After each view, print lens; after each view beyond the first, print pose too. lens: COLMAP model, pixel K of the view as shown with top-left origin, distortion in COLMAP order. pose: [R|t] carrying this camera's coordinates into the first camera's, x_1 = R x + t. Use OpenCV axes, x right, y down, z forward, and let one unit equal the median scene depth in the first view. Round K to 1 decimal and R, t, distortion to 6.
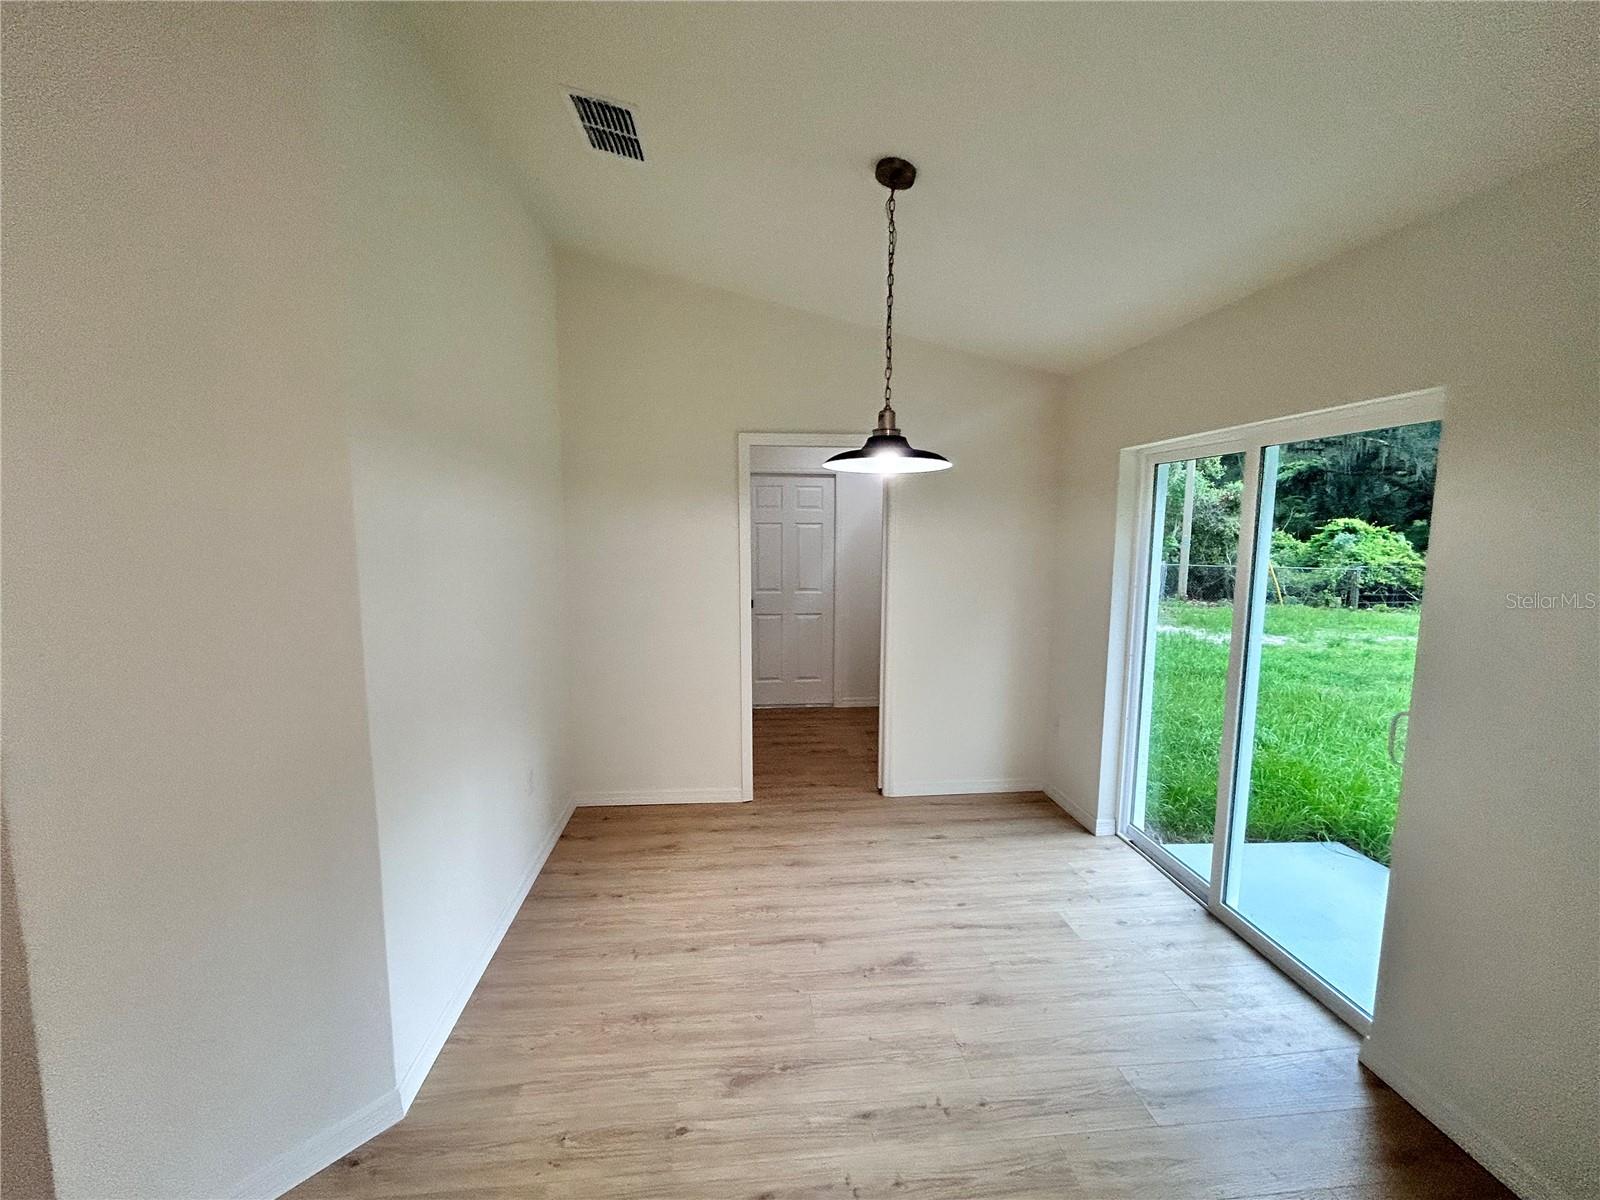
lens RADIAL K [[662.4, 0, 798.3], [0, 662.4, 606.2], [0, 0, 1]] dist [-0.027088, 0.000010]
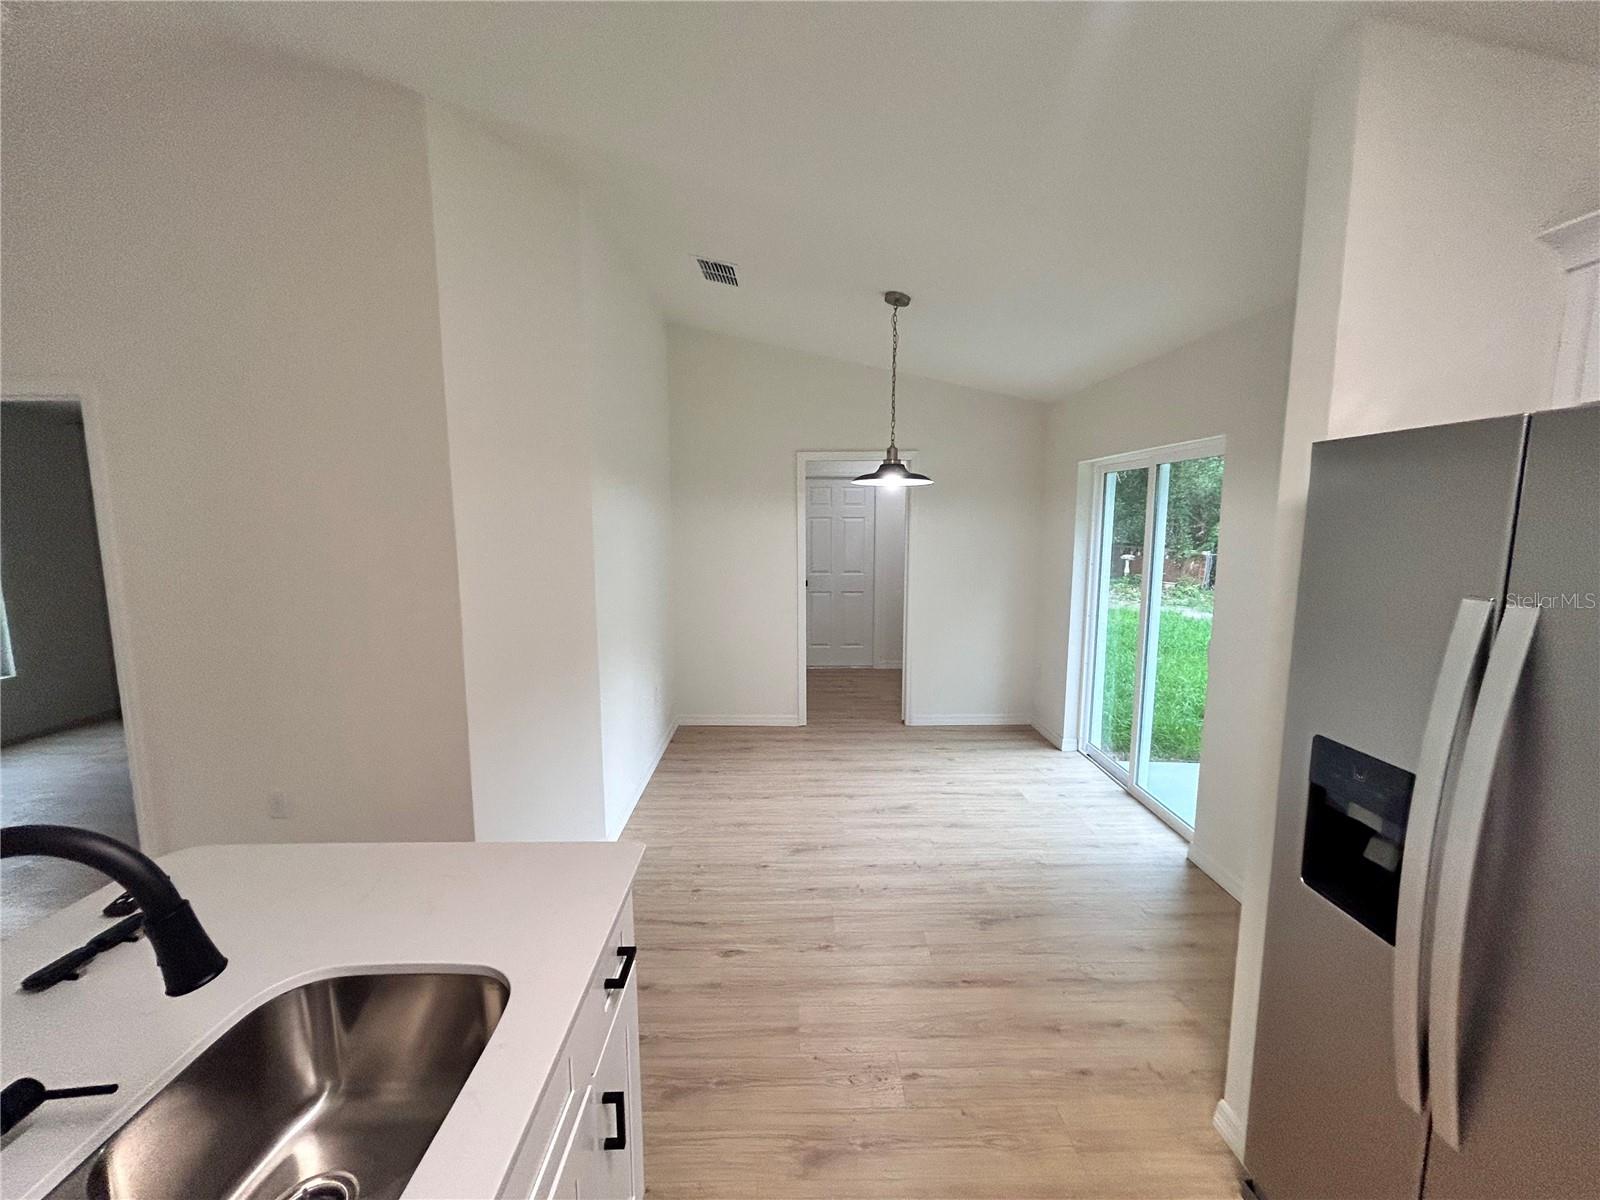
lens RADIAL K [[649.3, 0, 803.0], [0, 649.3, 599.2], [0, 0, 1]] dist [0.000082, 0.000003]
pose [[0.997160, 0.004657, -0.075169, 0.029621], [-0.004476, 0.999987, 0.002576, 0.046541], [0.075180, -0.002232, 0.997167, -0.417961]]
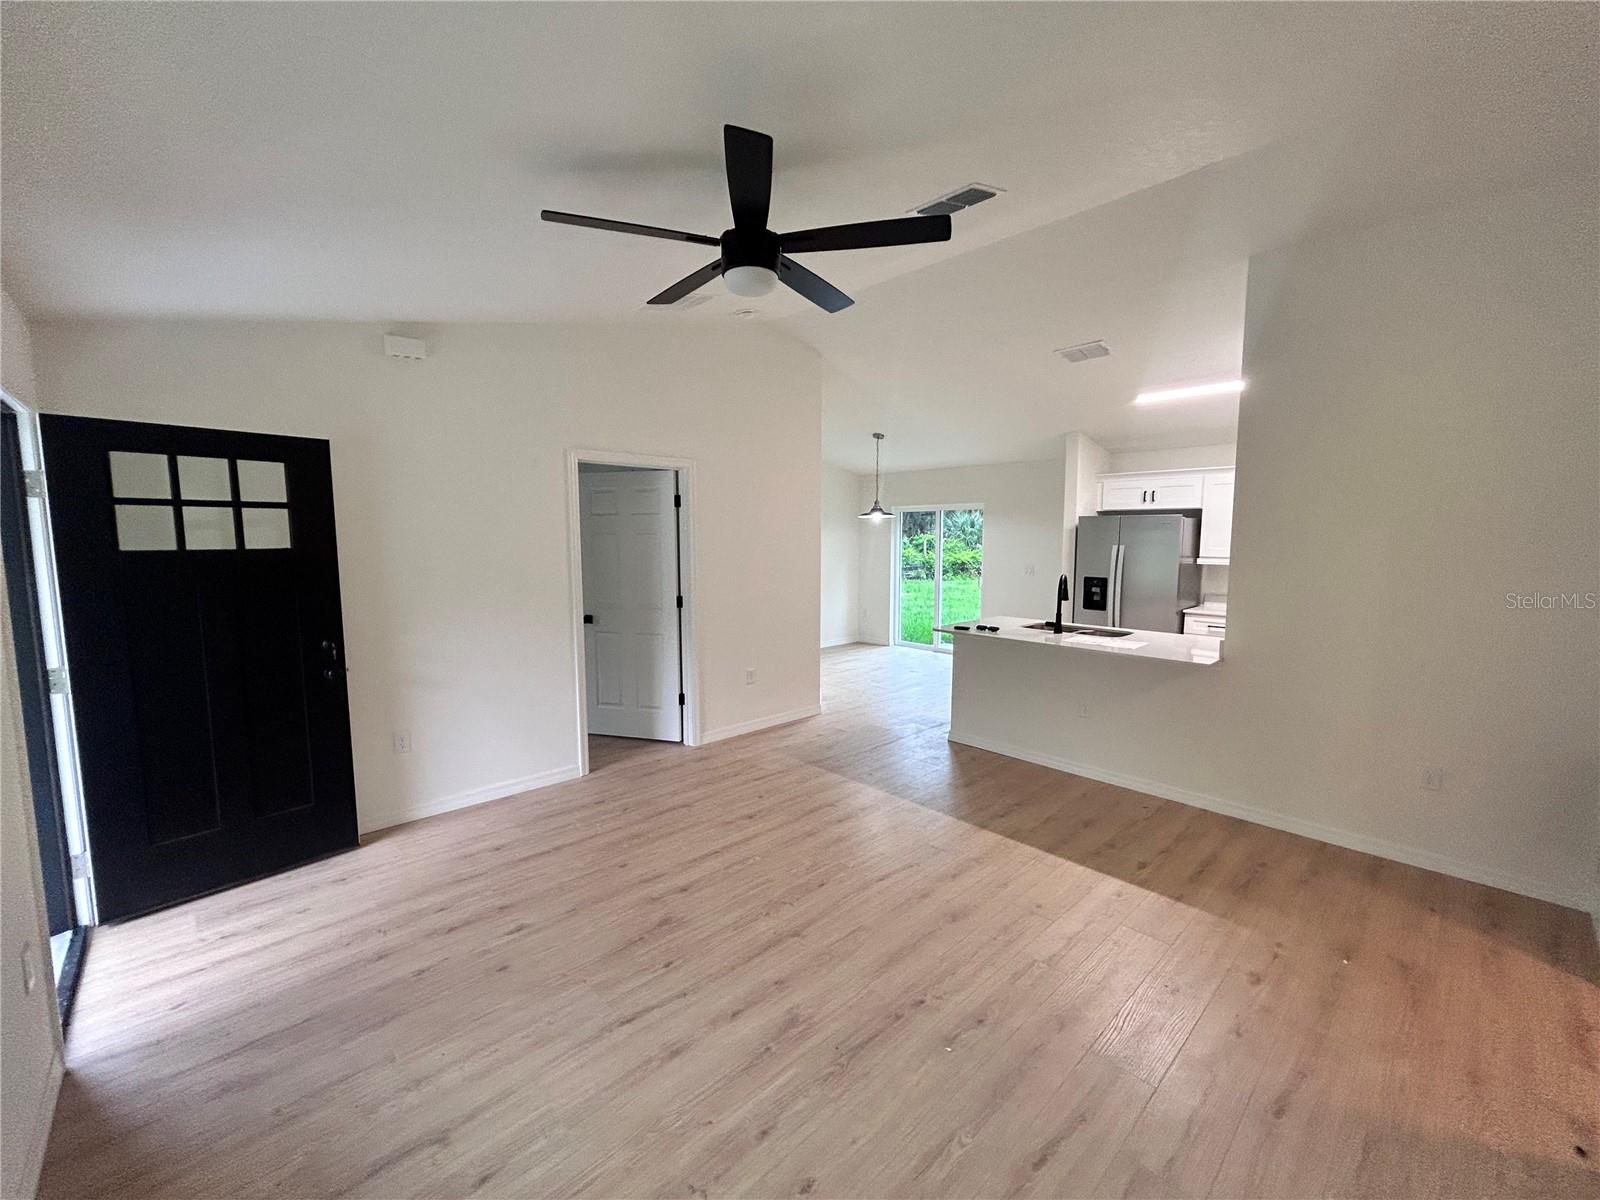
lens RADIAL K [[649.3, 0, 803.0], [0, 649.3, 599.2], [0, 0, 1]] dist [0.000082, 0.000003]
pose [[0.790608, -0.071011, 0.608191, -1.695016], [0.078333, 0.996821, 0.014558, 0.103924], [-0.607292, 0.036132, 0.793657, -1.088061]]
